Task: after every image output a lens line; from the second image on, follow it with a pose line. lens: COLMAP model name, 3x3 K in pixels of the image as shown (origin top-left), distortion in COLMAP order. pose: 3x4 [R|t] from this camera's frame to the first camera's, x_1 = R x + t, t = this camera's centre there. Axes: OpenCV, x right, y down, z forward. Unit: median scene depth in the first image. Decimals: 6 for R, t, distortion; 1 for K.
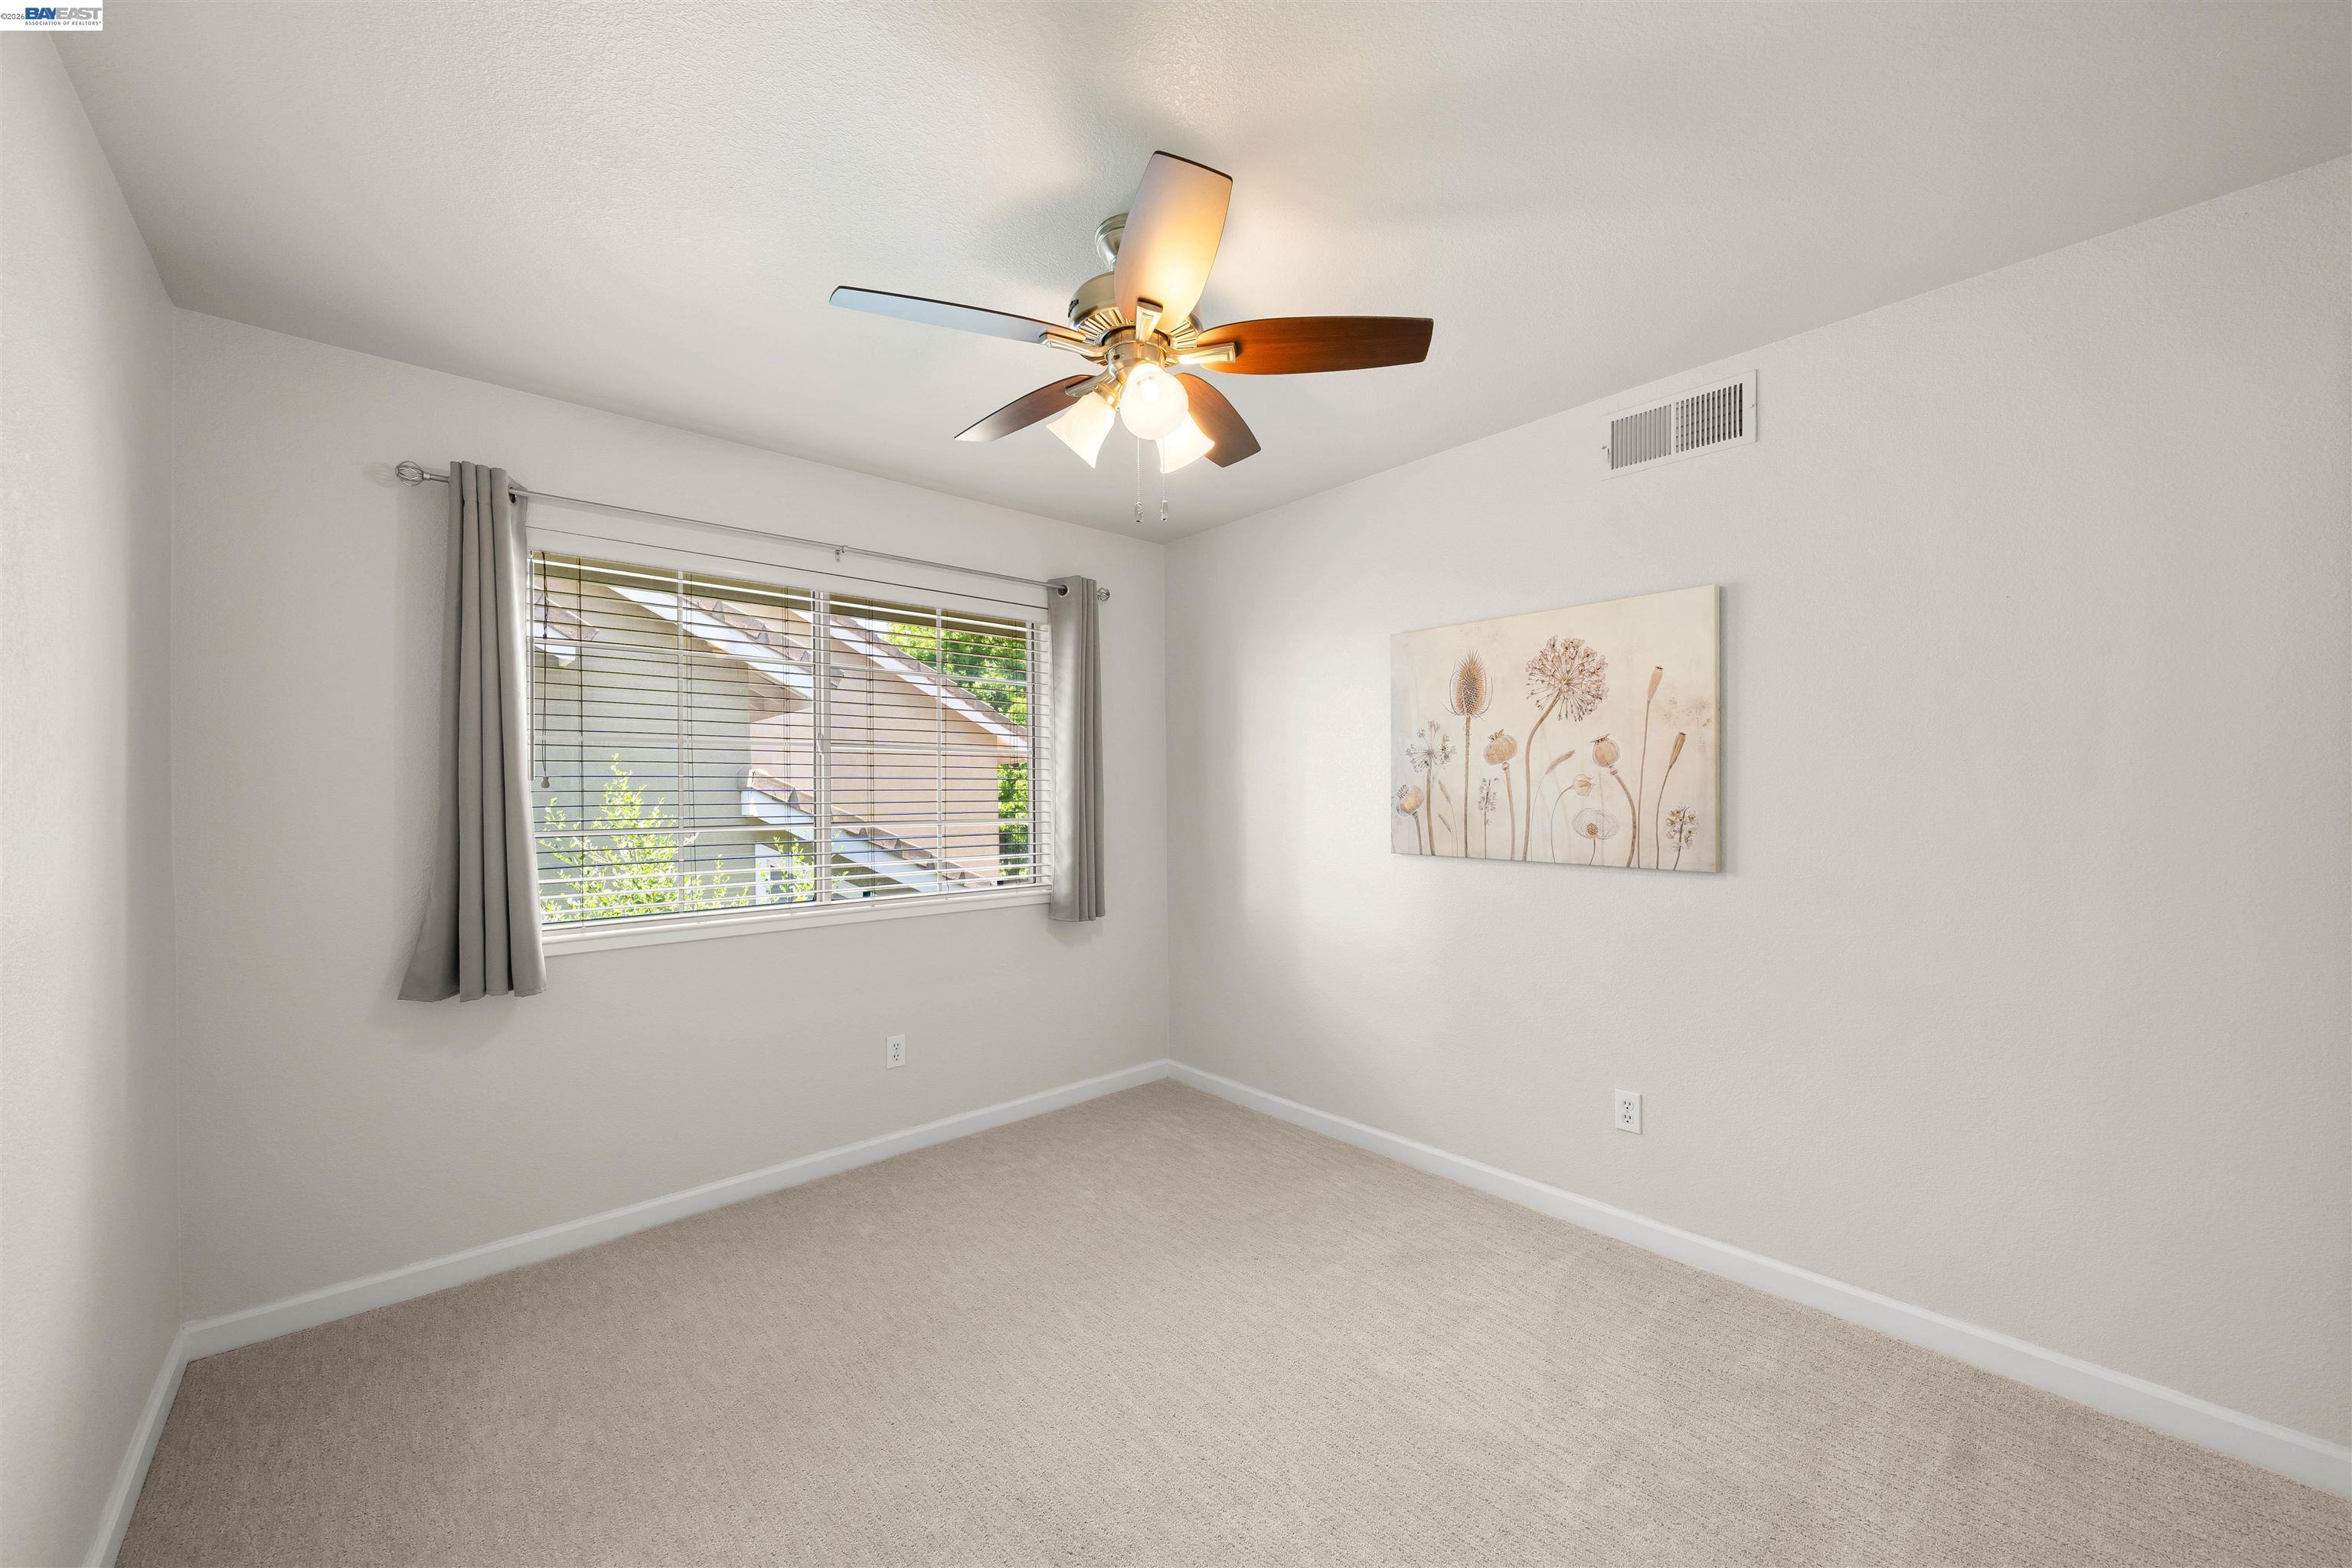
lens RADIAL K [[876.8, 0, 1178.4], [0, 876.8, 793.7], [0, 0, 1]] dist [-0.010799, 0.000079]
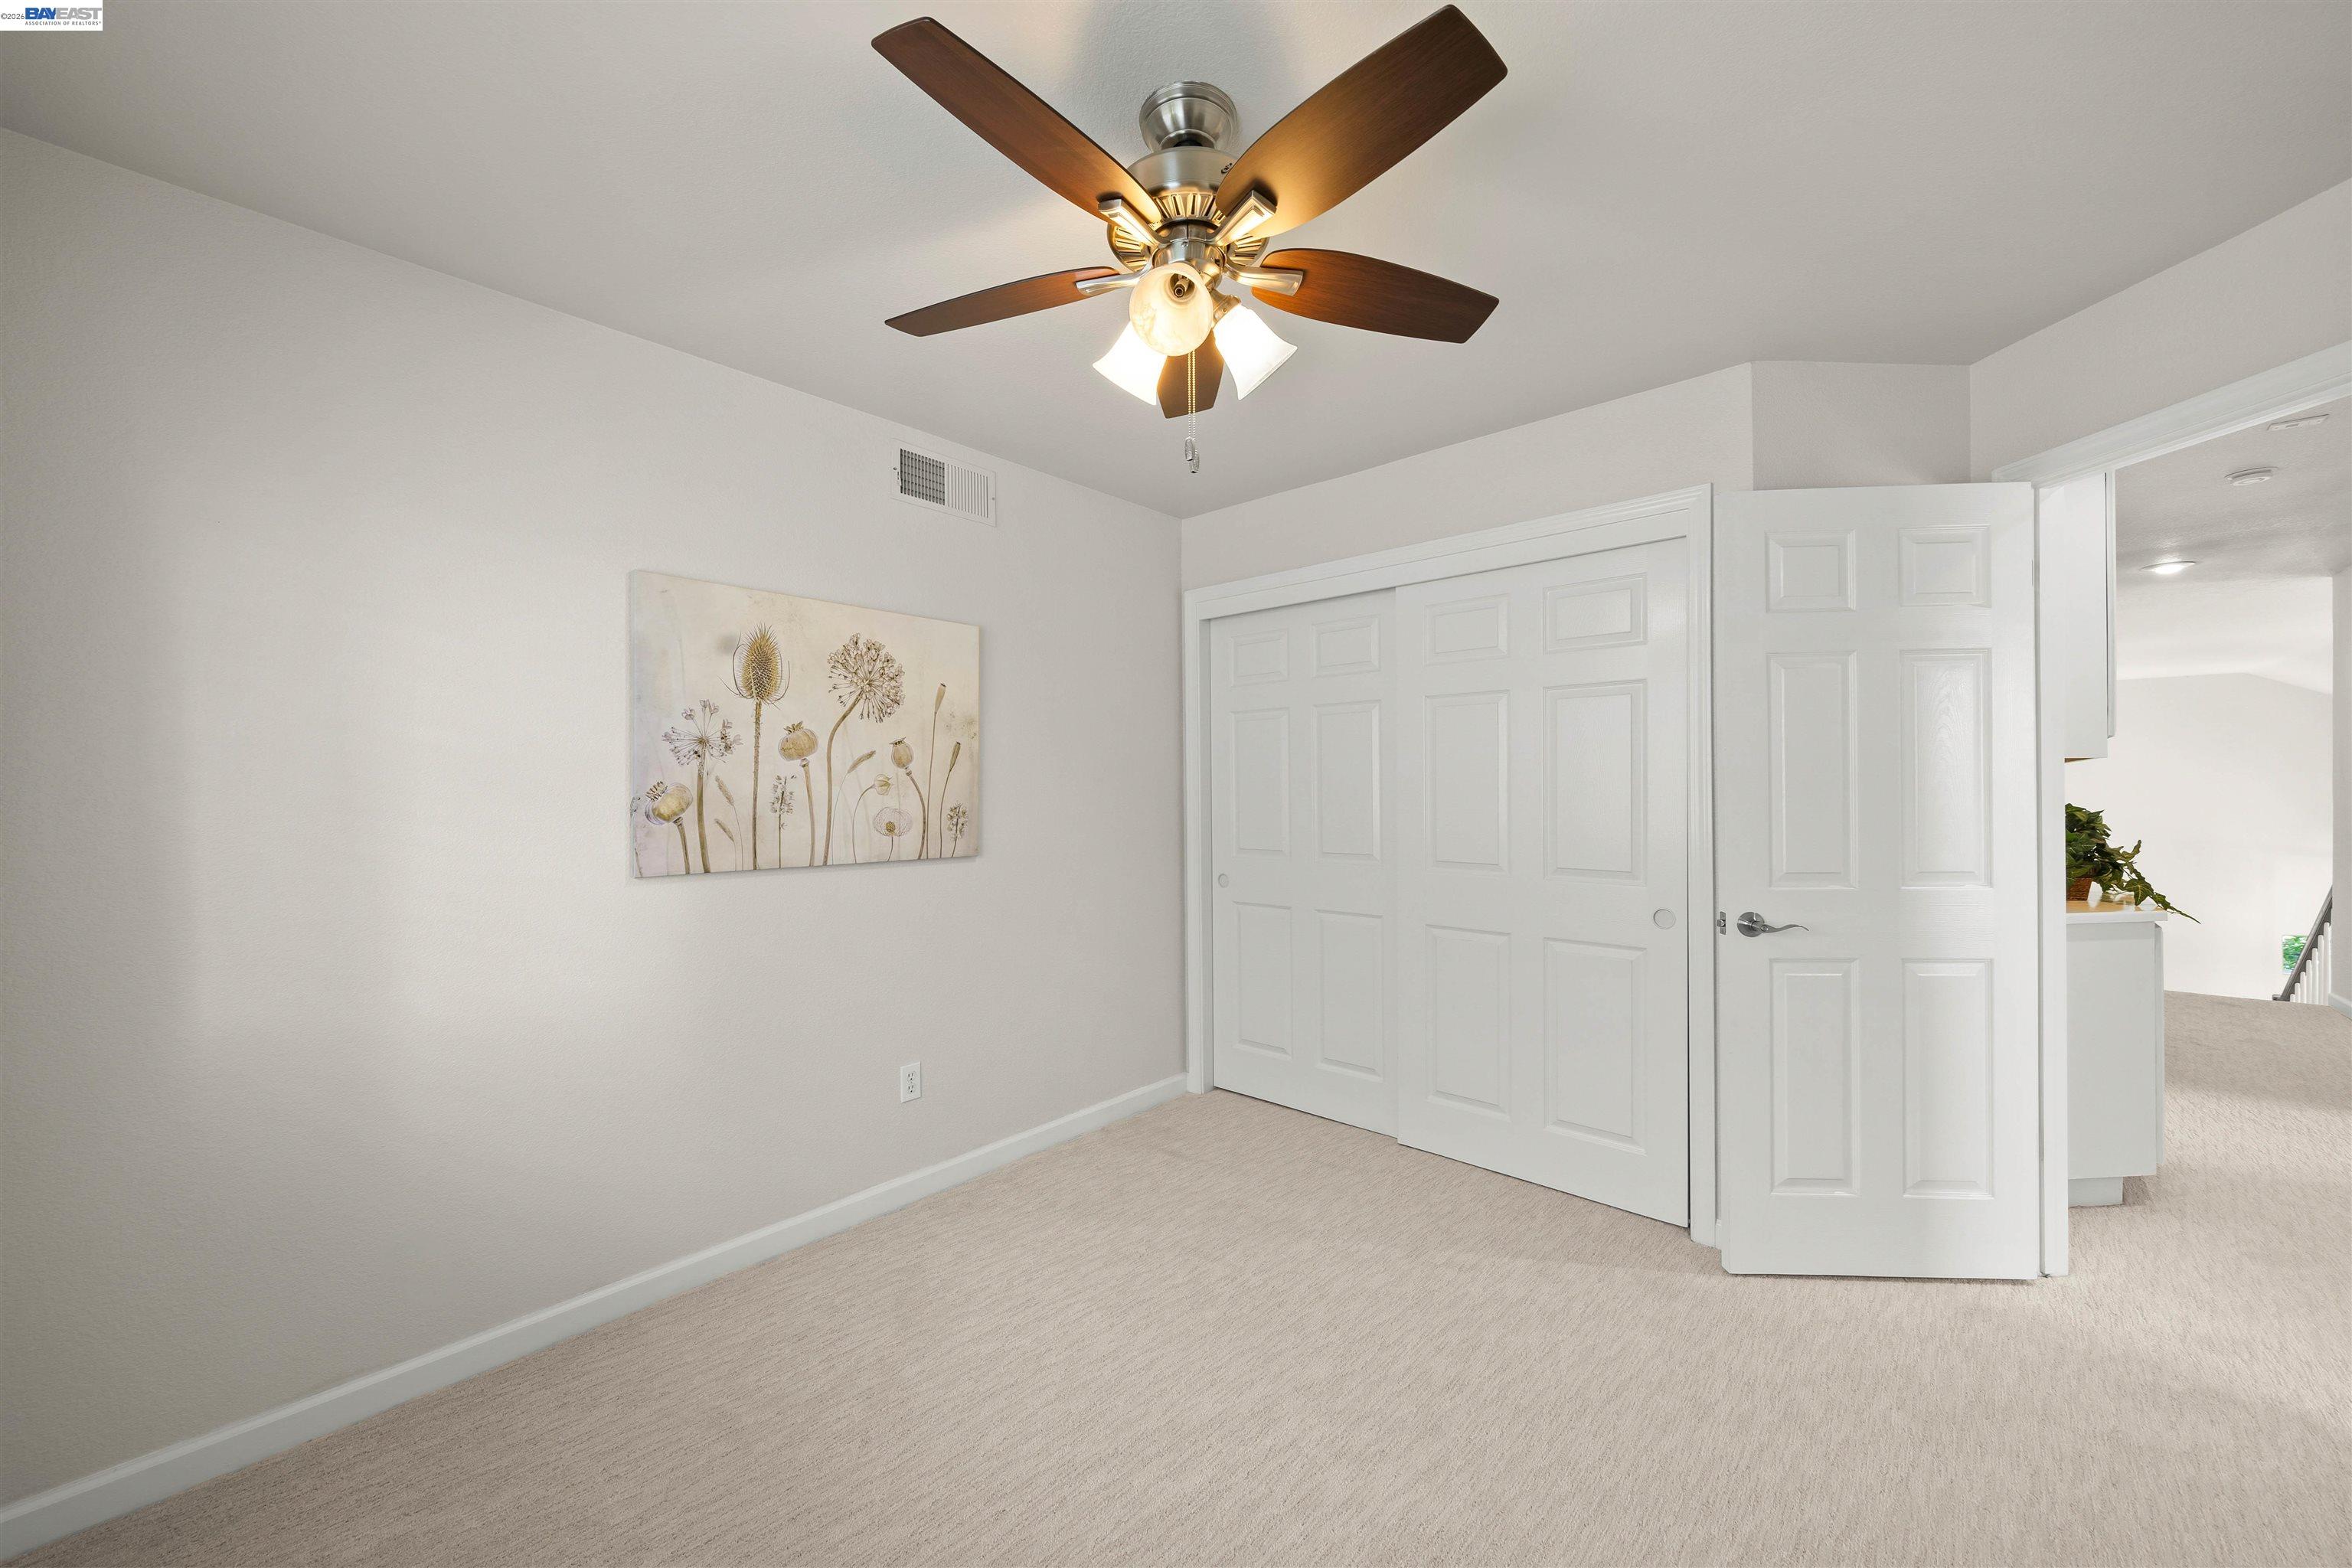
lens RADIAL K [[876.8, 0, 1178.4], [0, 876.8, 793.7], [0, 0, 1]] dist [-0.010799, 0.000079]
pose [[-0.112780, 0.003408, 0.993614, -0.584441], [0.007643, 0.999968, -0.002562, 0.005789], [-0.993591, 0.007305, -0.112802, 0.743674]]
